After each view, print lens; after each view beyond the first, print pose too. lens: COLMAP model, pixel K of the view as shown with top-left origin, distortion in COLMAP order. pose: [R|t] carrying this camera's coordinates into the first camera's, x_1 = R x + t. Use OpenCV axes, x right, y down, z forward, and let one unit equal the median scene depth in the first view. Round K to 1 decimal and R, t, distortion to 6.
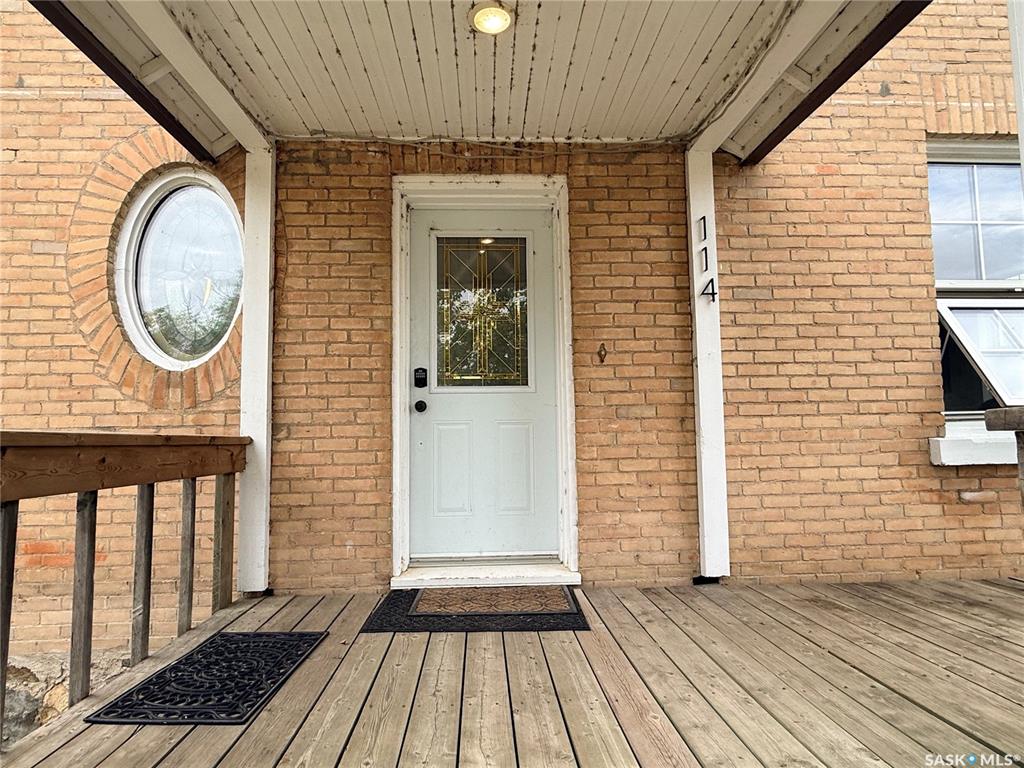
lens RADIAL K [[579.7, 0, 511.2], [0, 579.7, 386.6], [0, 0, 1]] dist [-0.001992, -0.004430]
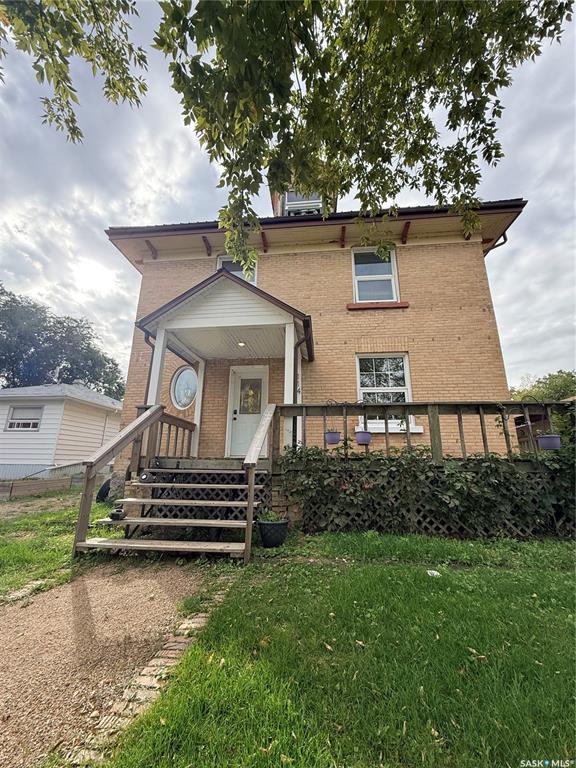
lens RADIAL K [[306.6, 0, 286.8], [0, 306.6, 381.9], [0, 0, 1]] dist [-0.003014, -0.000495]
pose [[0.984615, -0.014630, -0.174122, 0.626871], [-0.013833, 0.986835, -0.161139, 0.127050], [0.174187, 0.161069, 0.971450, -1.177022]]
